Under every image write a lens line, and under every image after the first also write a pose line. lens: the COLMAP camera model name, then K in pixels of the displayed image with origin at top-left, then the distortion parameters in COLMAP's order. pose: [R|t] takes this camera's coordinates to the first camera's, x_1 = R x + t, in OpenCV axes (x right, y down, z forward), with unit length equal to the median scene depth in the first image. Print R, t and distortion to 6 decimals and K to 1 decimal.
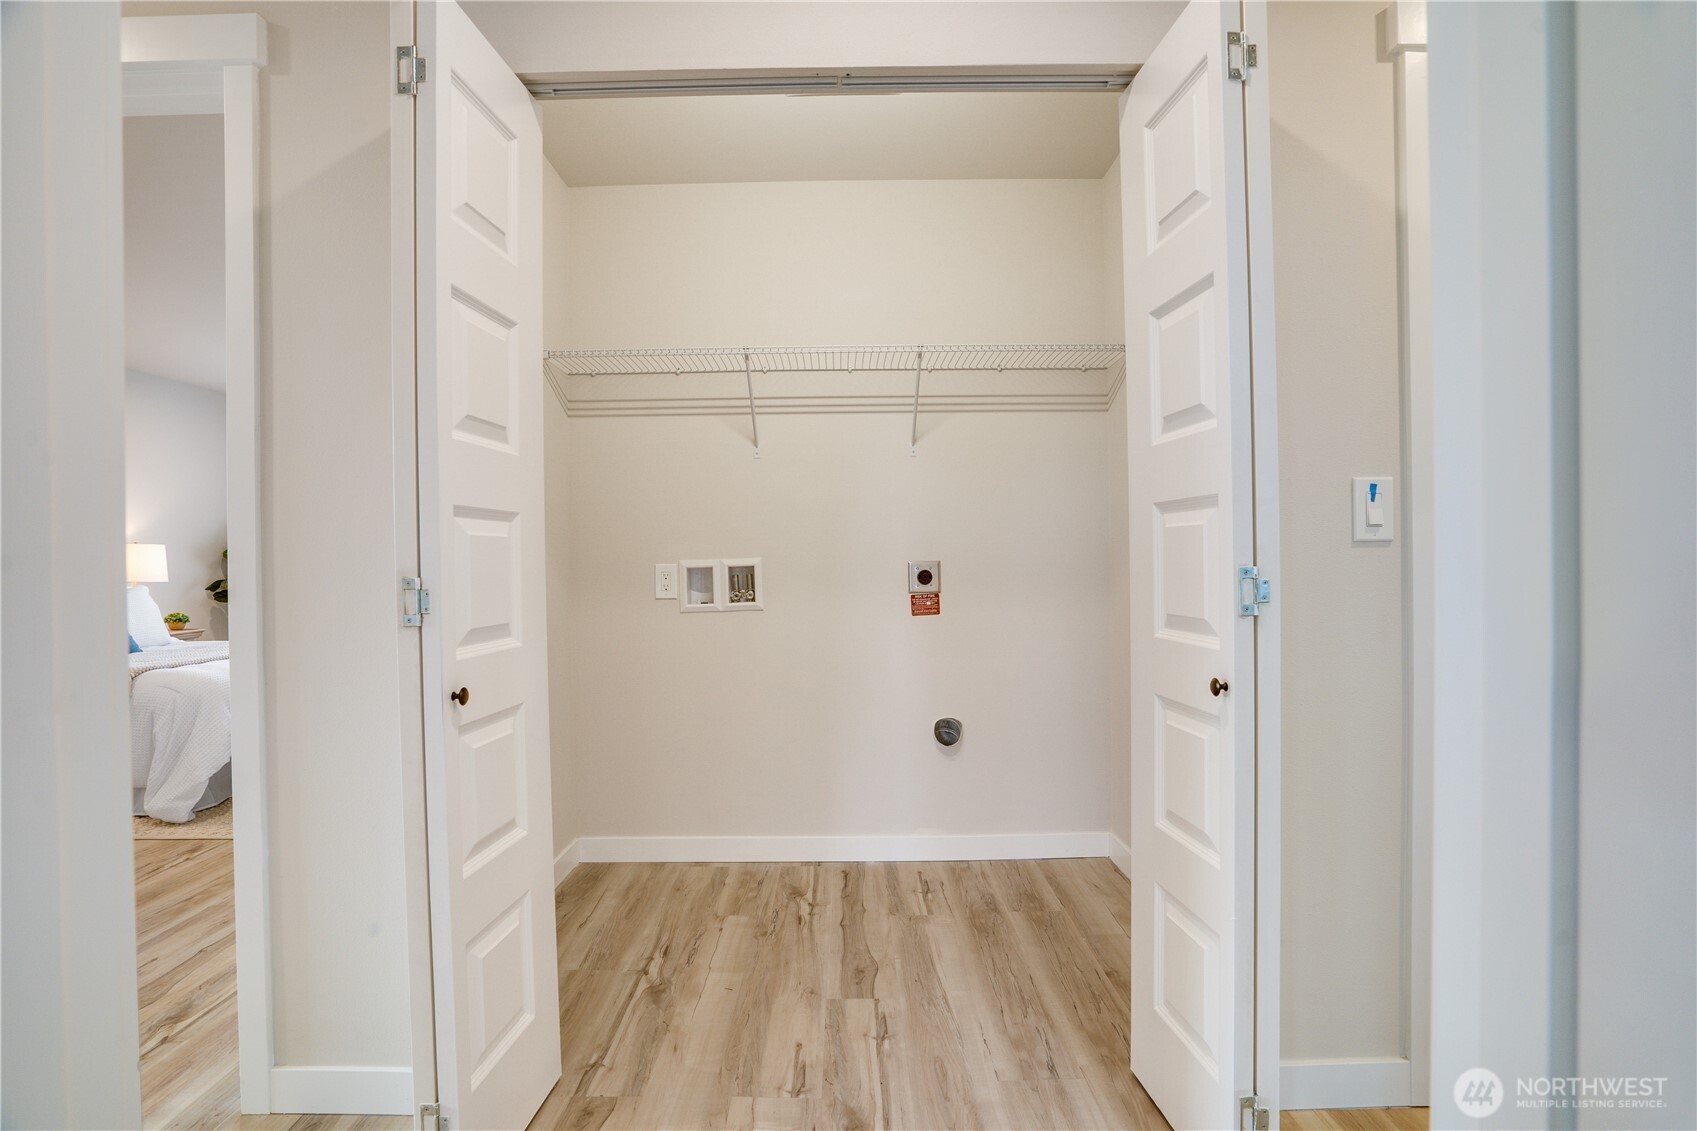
lens RADIAL K [[788.0, 0, 842.9], [0, 788.0, 560.8], [0, 0, 1]] dist [-0.006445, -0.000743]
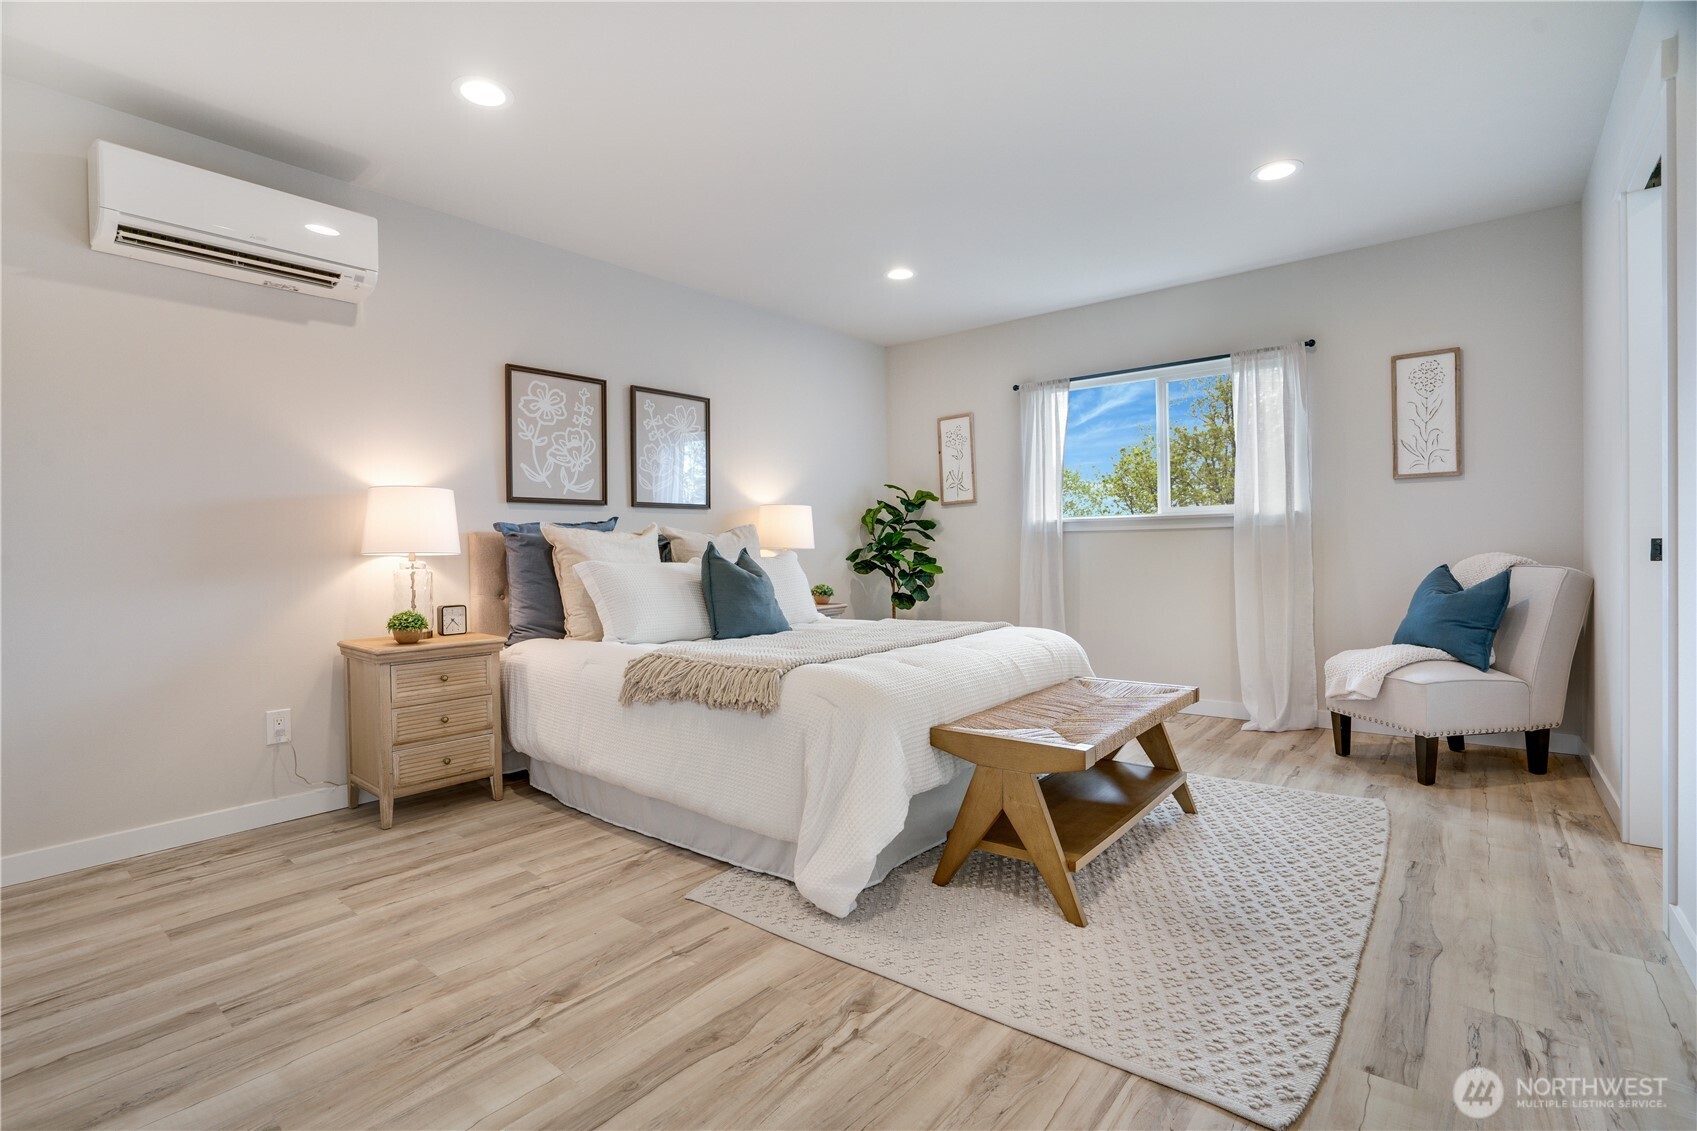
lens RADIAL K [[788.0, 0, 848.0], [0, 788.0, 558.8], [0, 0, 1]] dist [-0.006445, -0.000743]
pose [[0.790582, 0.001360, -0.612355, -0.318340], [0.006310, 0.999926, 0.010367, 0.031562], [0.612324, -0.012060, 0.790515, 0.357460]]
